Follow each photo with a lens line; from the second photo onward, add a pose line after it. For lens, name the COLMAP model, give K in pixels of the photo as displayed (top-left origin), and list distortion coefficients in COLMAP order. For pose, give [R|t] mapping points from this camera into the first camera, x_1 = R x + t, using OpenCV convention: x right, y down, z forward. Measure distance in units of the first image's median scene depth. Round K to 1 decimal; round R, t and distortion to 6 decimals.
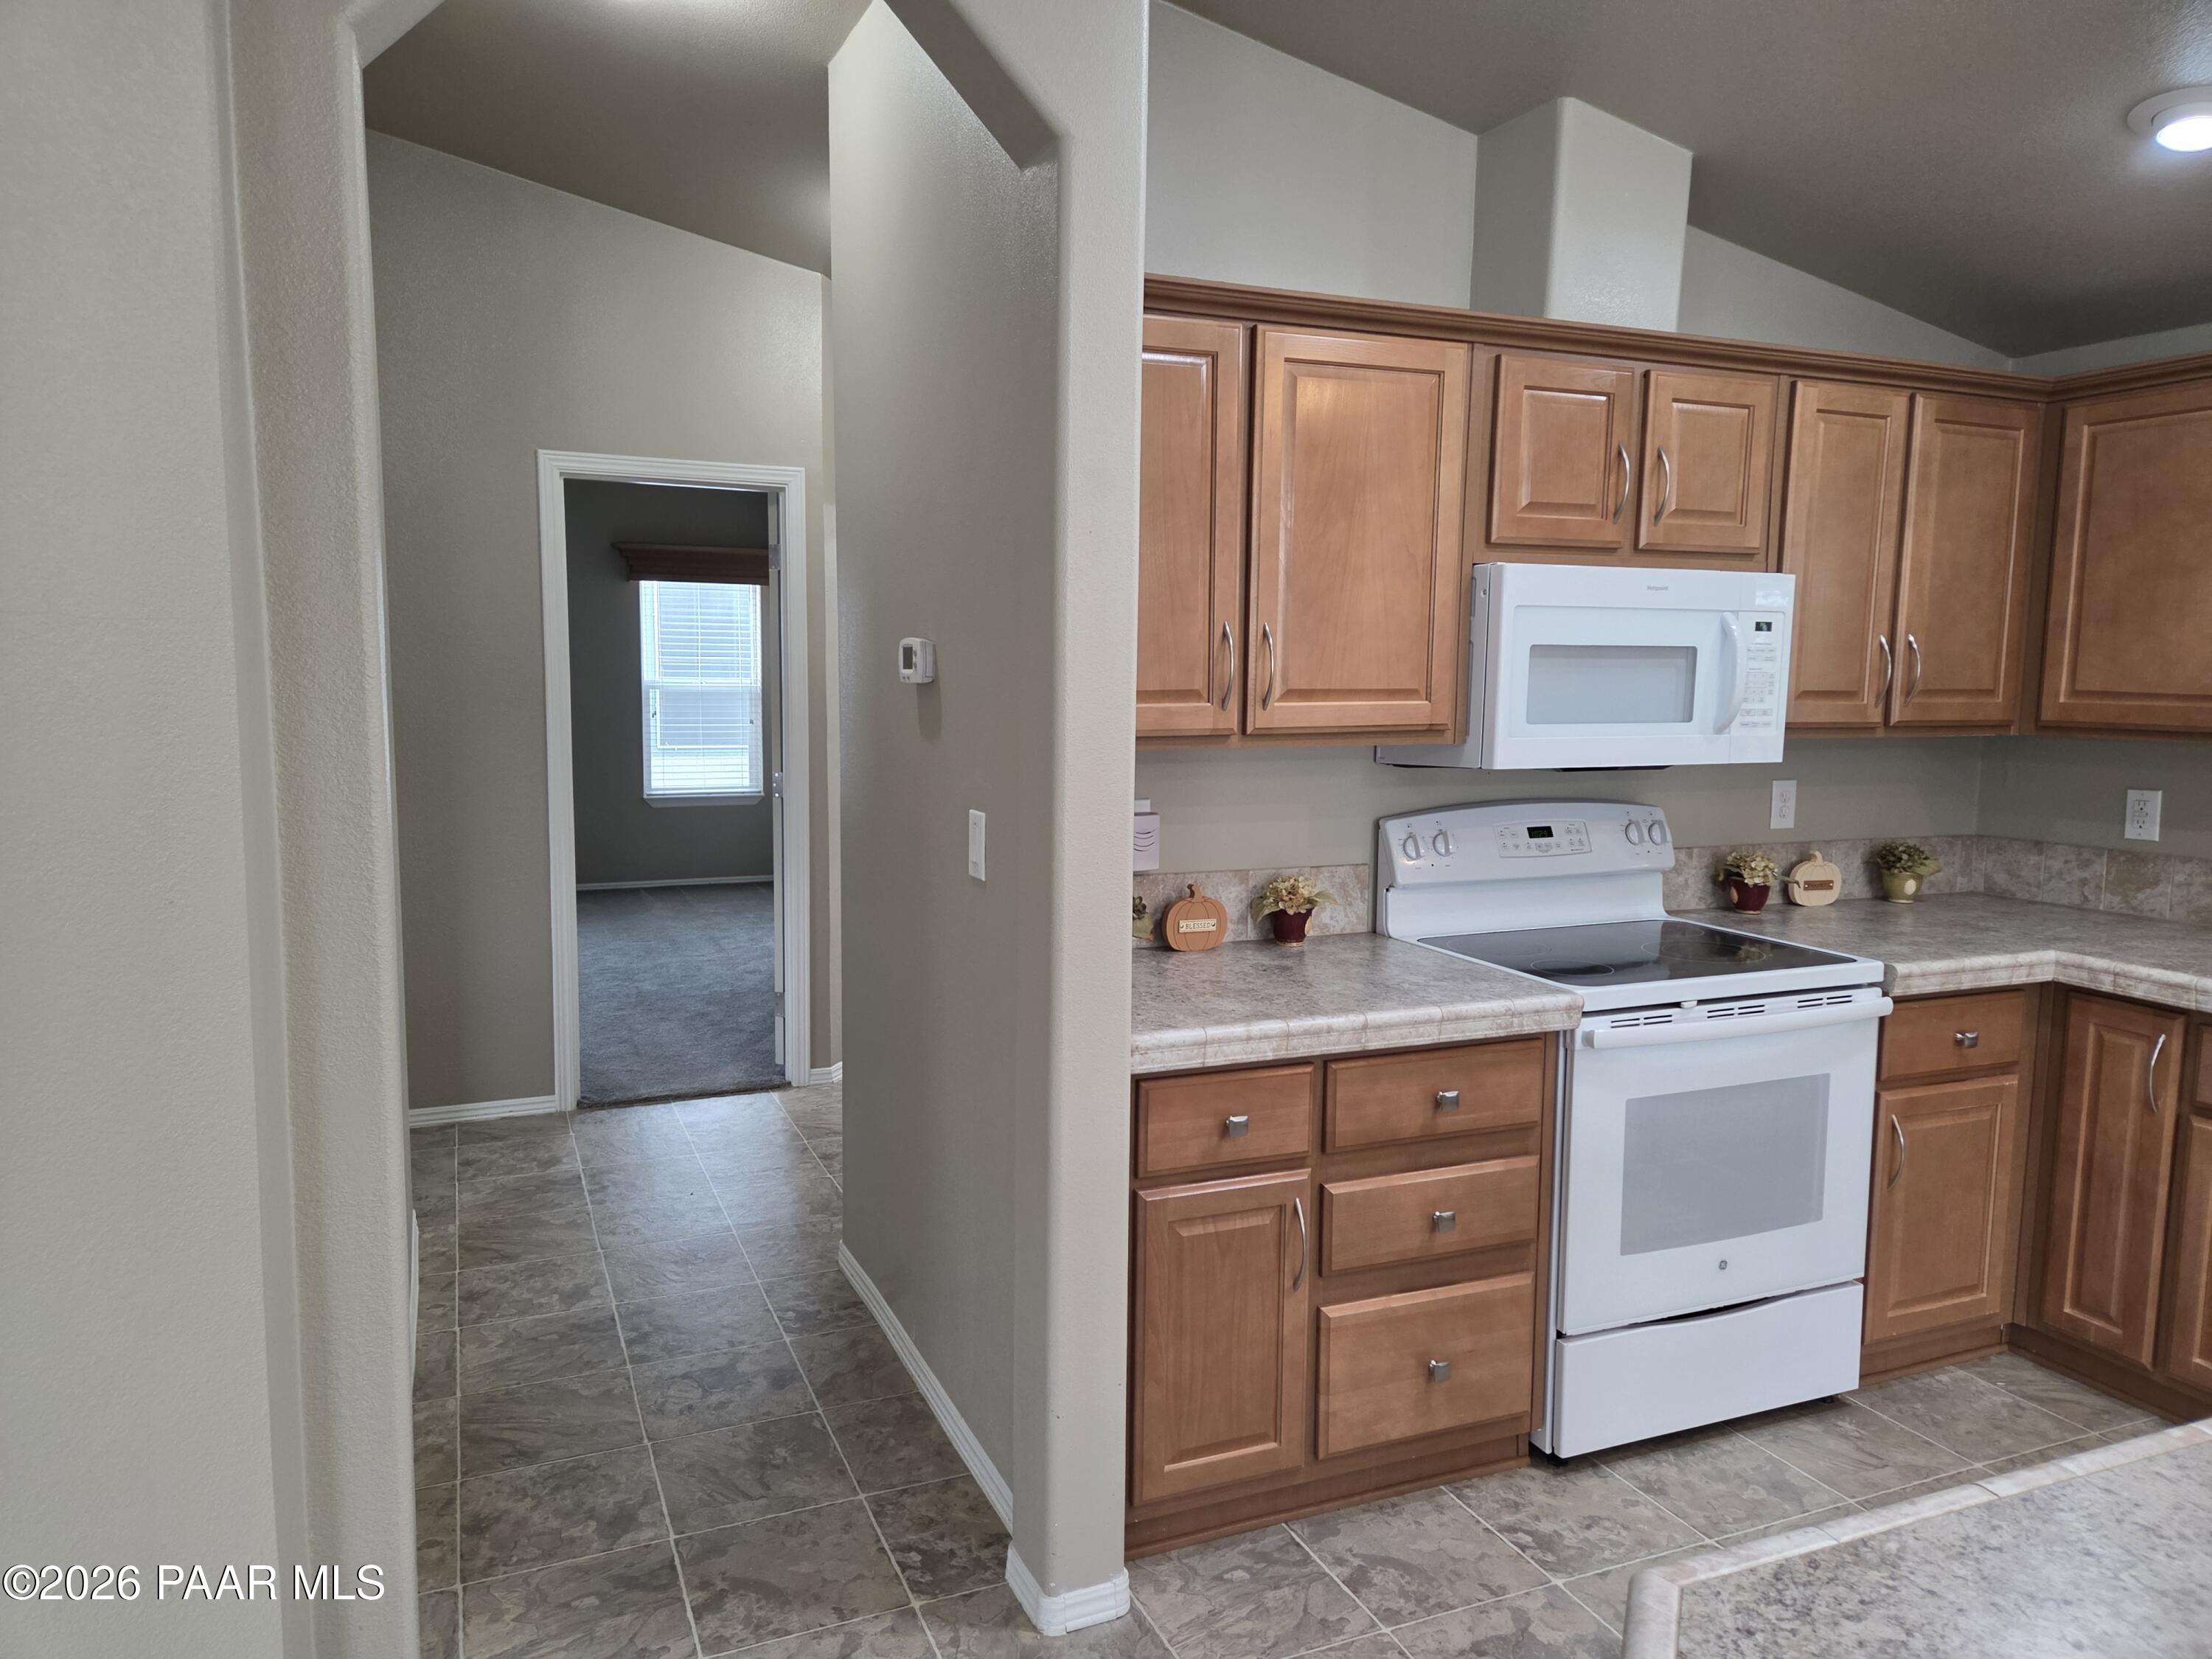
lens RADIAL K [[1468.3, 0, 1093.4], [0, 1468.3, 837.9], [0, 0, 1]] dist [0.077177, -0.064979]
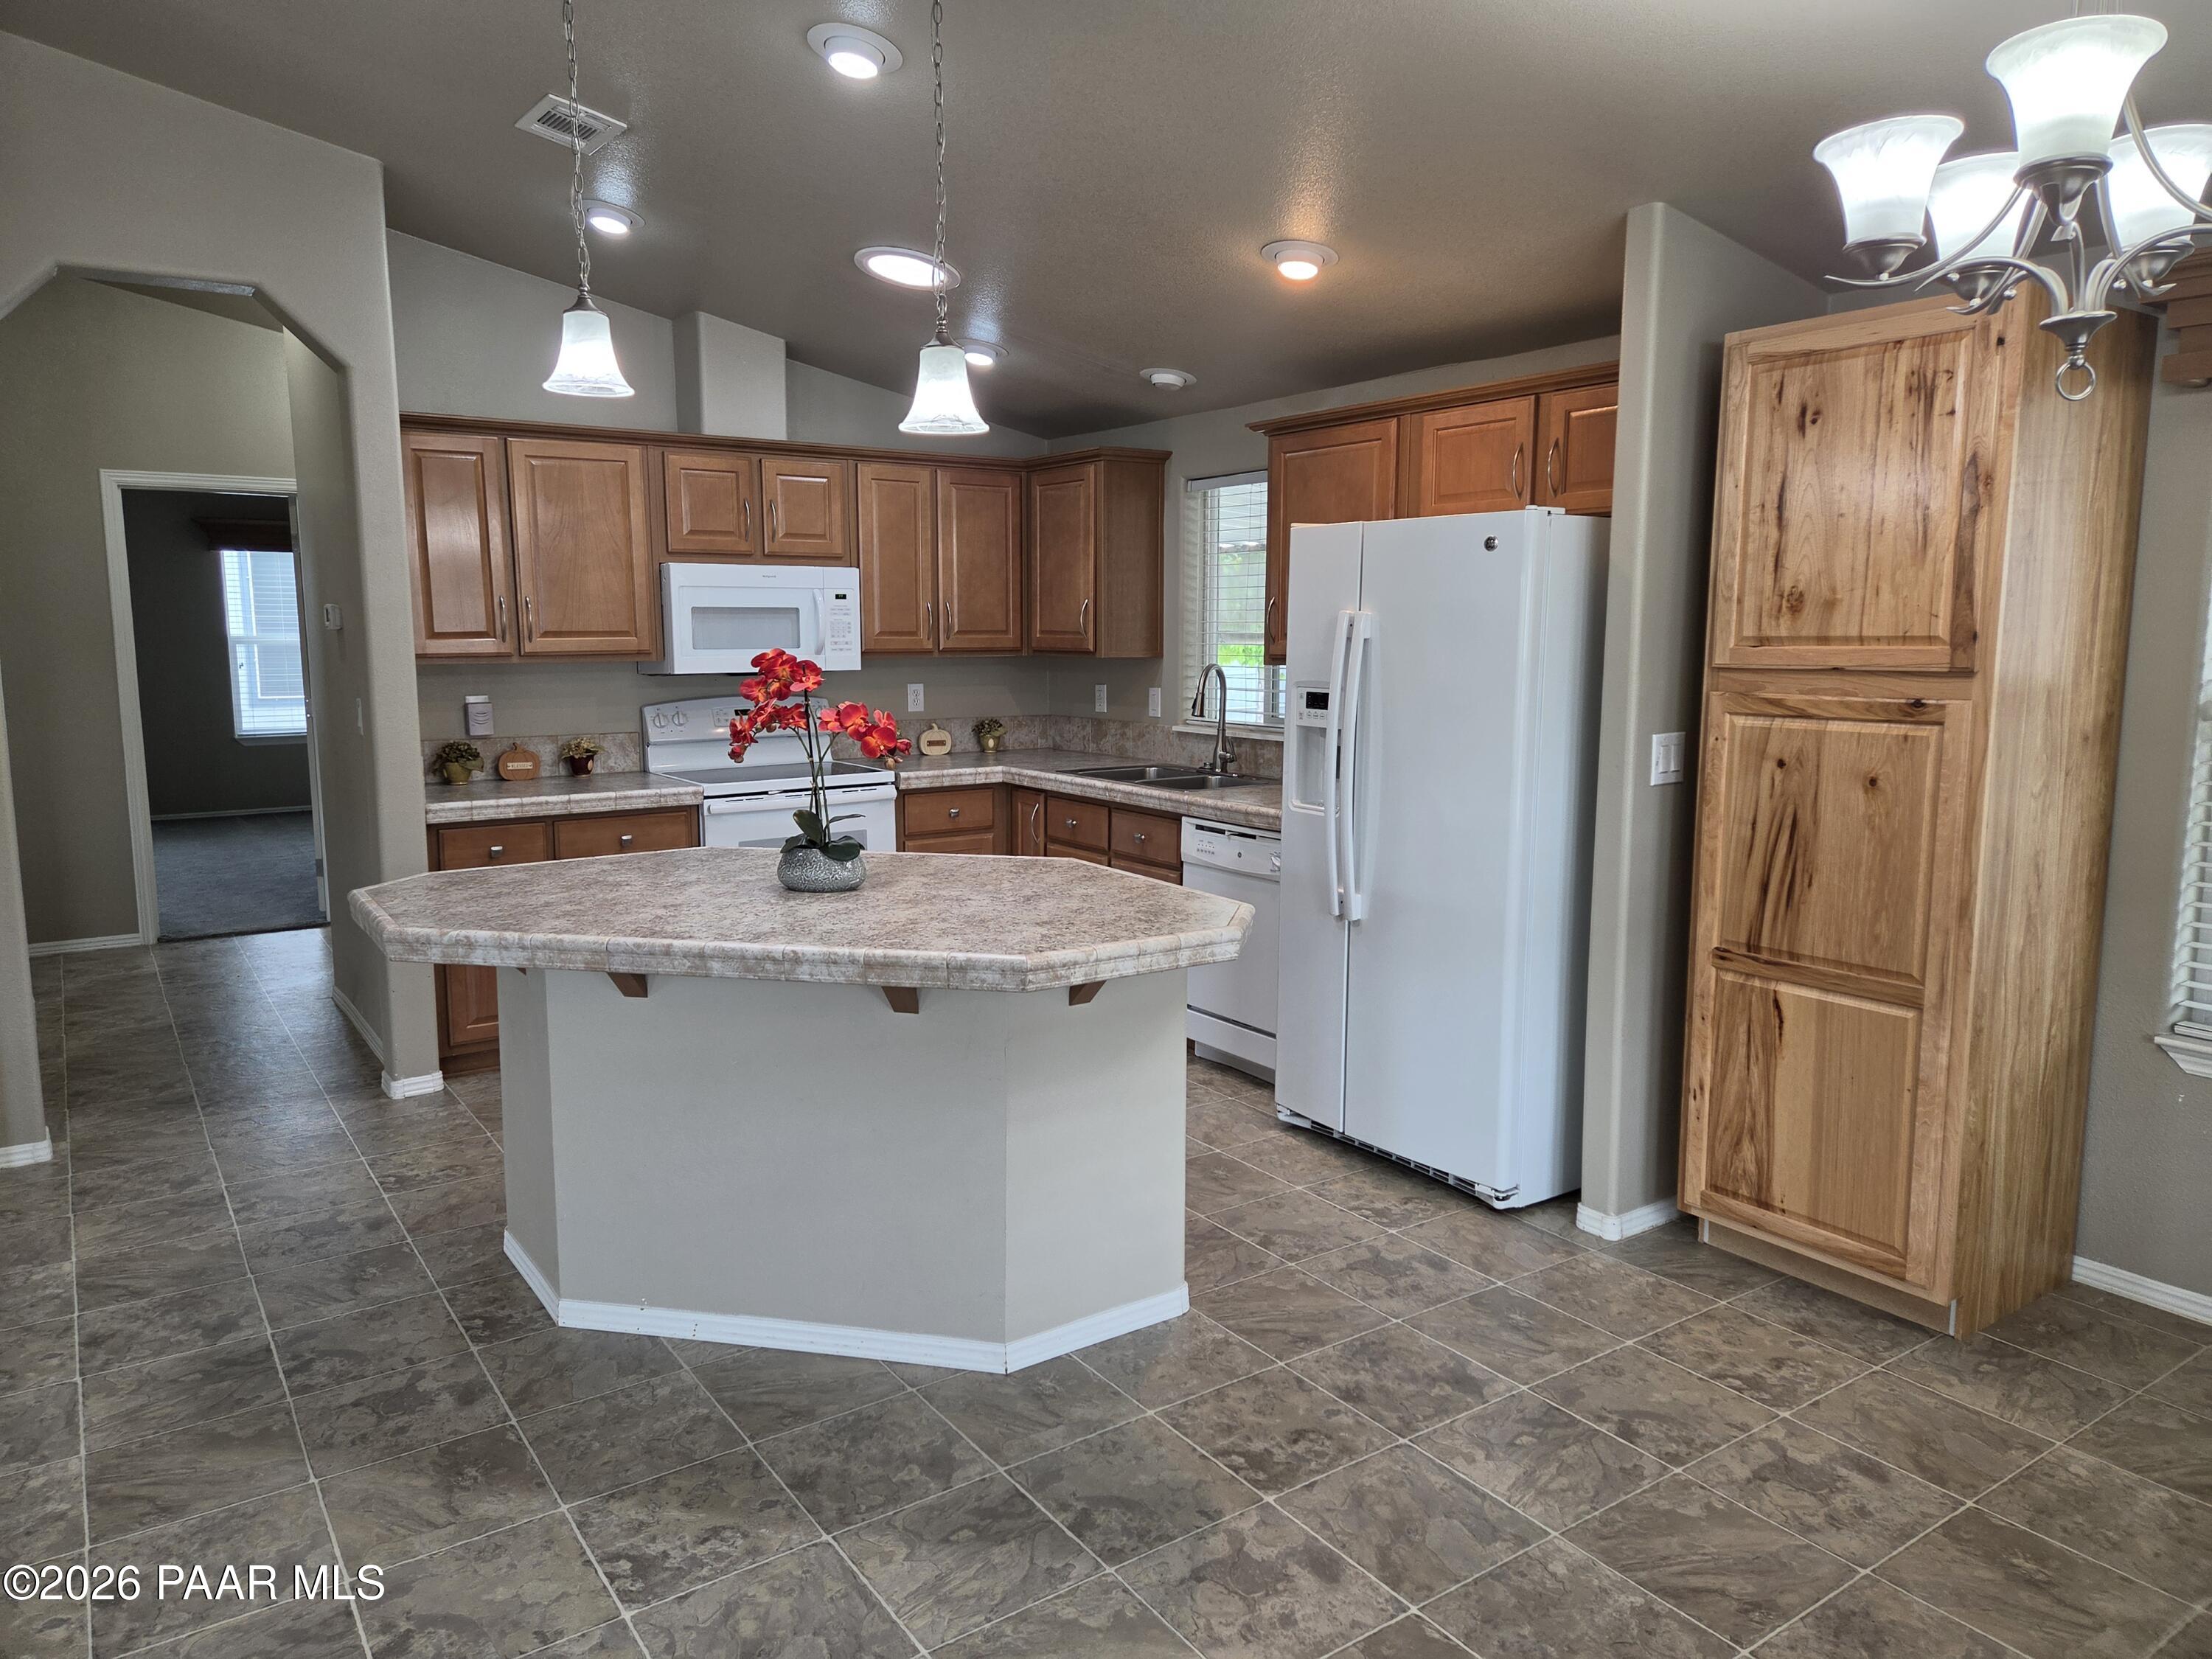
lens RADIAL K [[1468.3, 0, 1076.6], [0, 1468.3, 814.1], [0, 0, 1]] dist [0.077177, -0.064979]
pose [[0.980122, -0.037522, 0.194815, 0.375823], [0.034696, 0.999238, 0.017895, 0.108552], [-0.195338, -0.010780, 0.980677, -0.878756]]
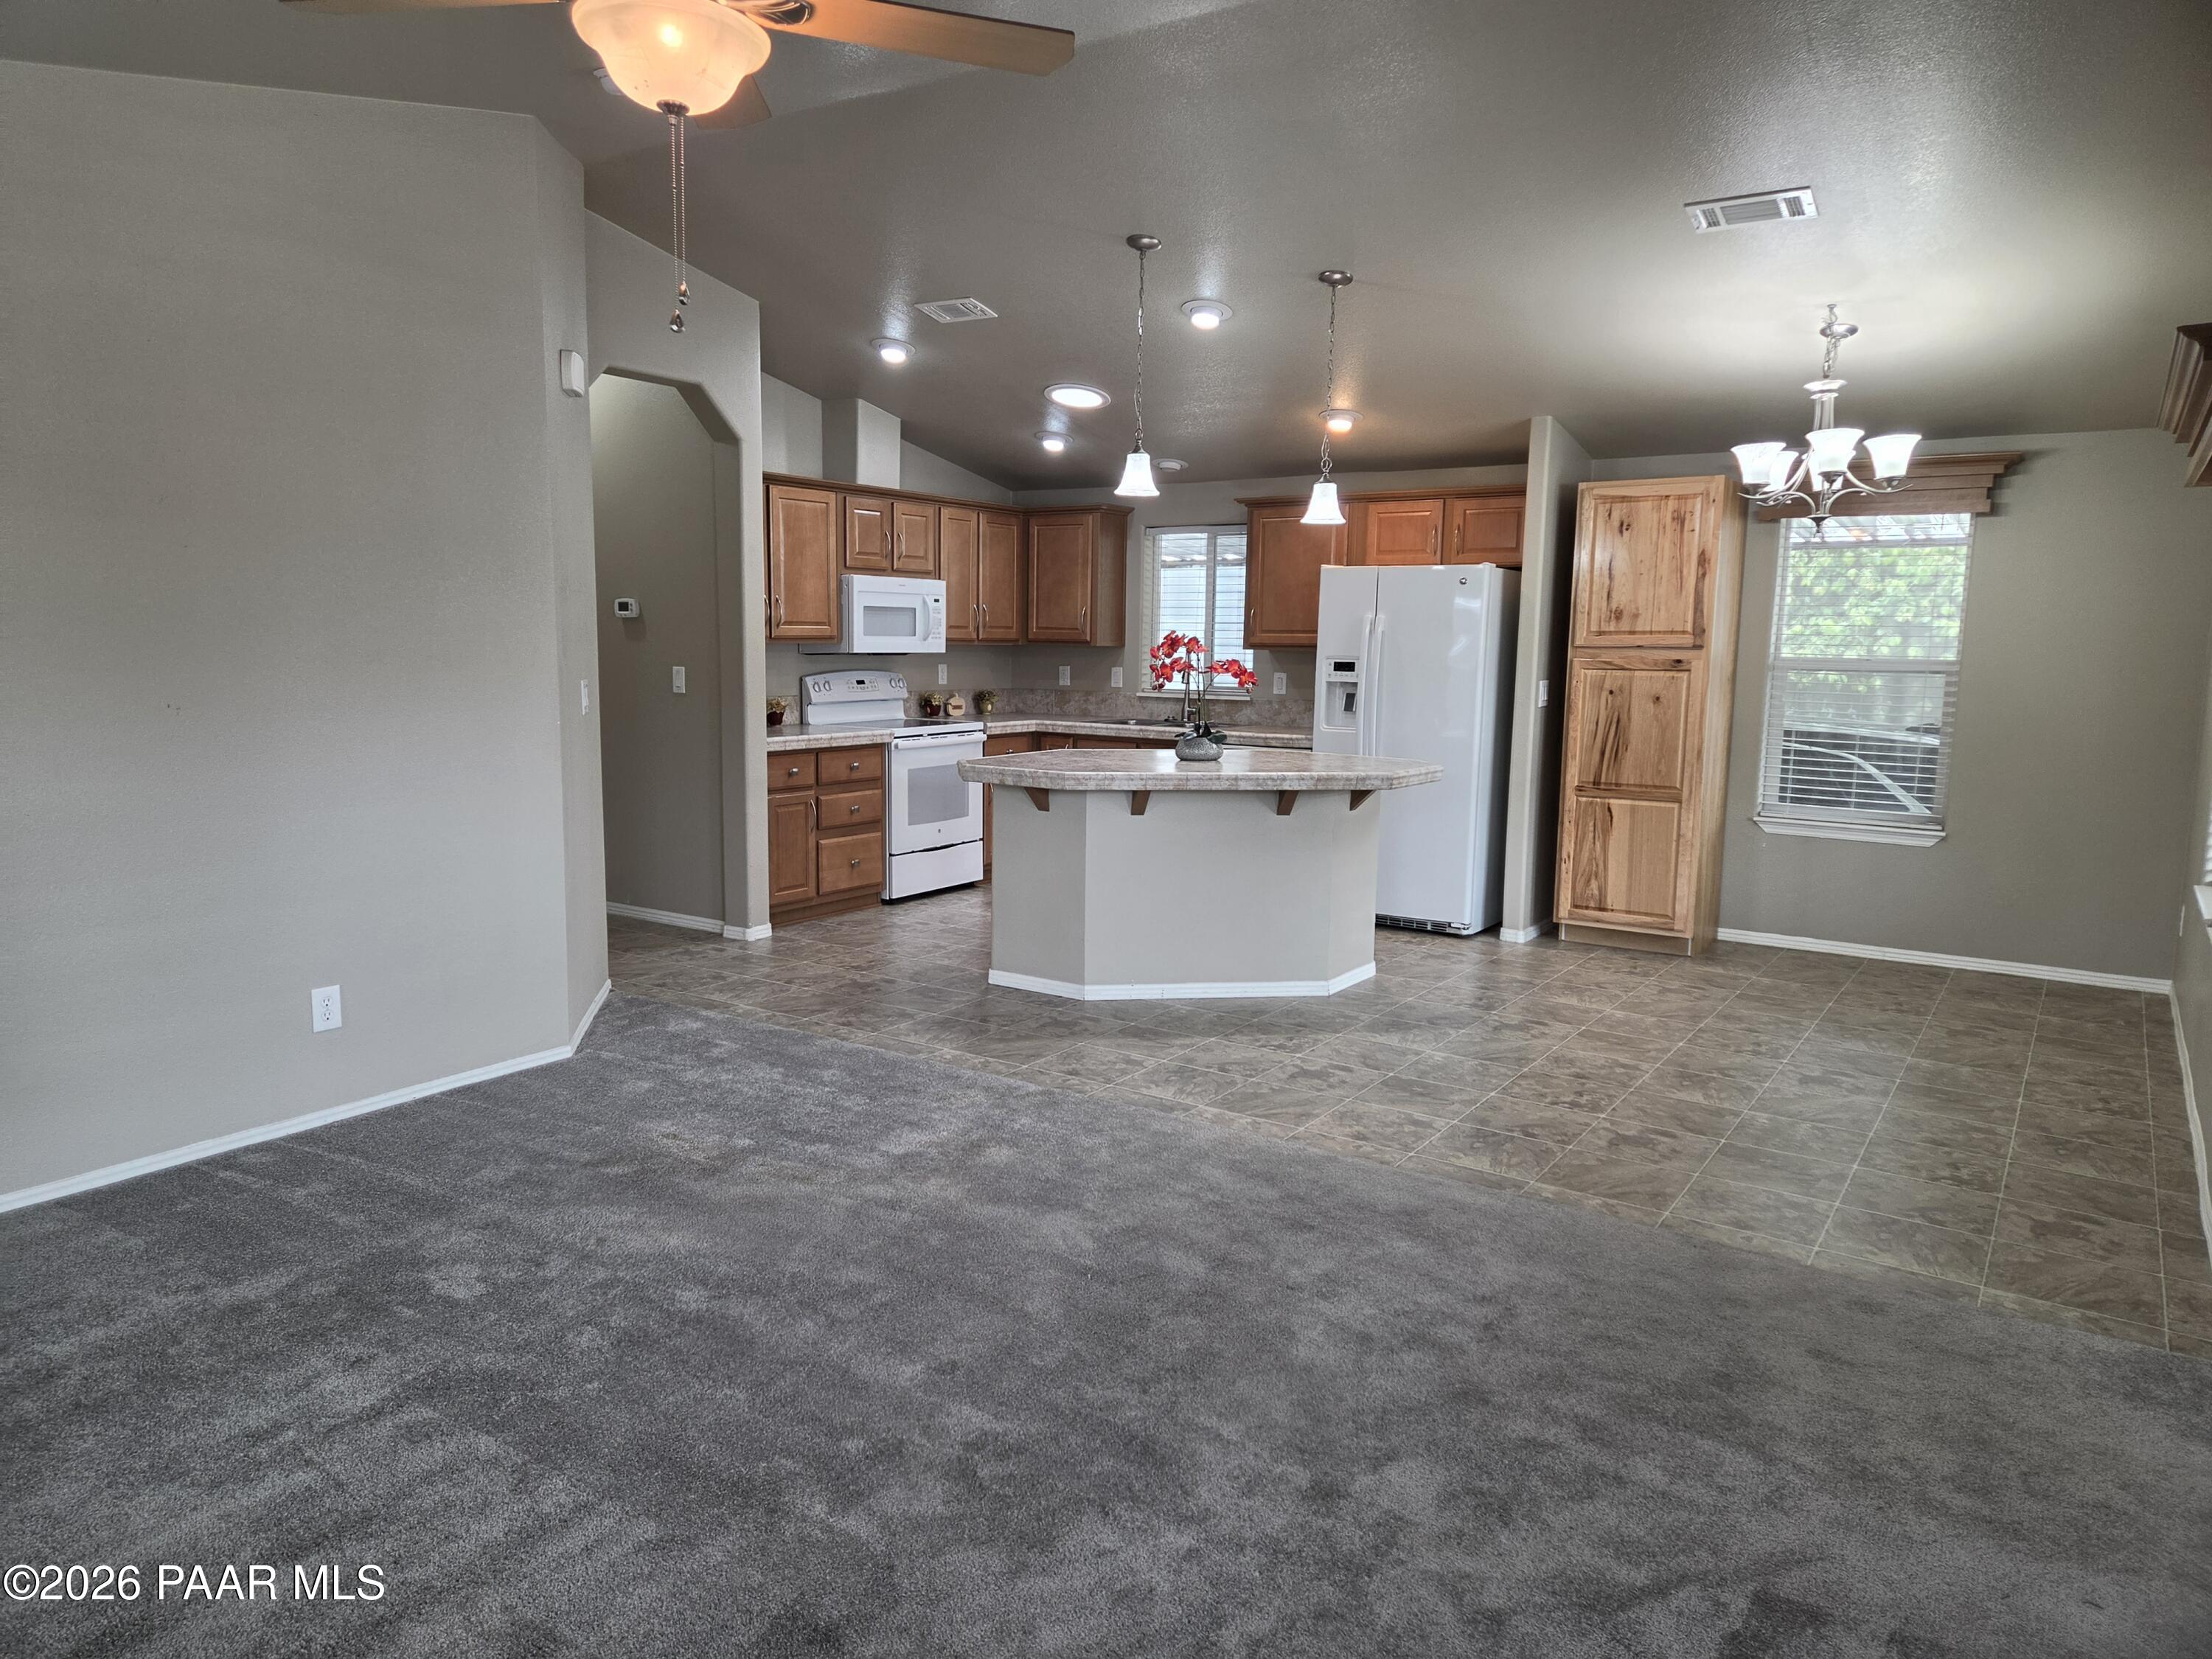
lens RADIAL K [[1468.3, 0, 1067.2], [0, 1468.3, 822.1], [0, 0, 1]] dist [0.077177, -0.064979]
pose [[0.844863, -0.066314, 0.530857, -0.783817], [0.057657, 0.997795, 0.032883, 0.182070], [-0.531867, 0.002826, 0.846823, -1.365633]]
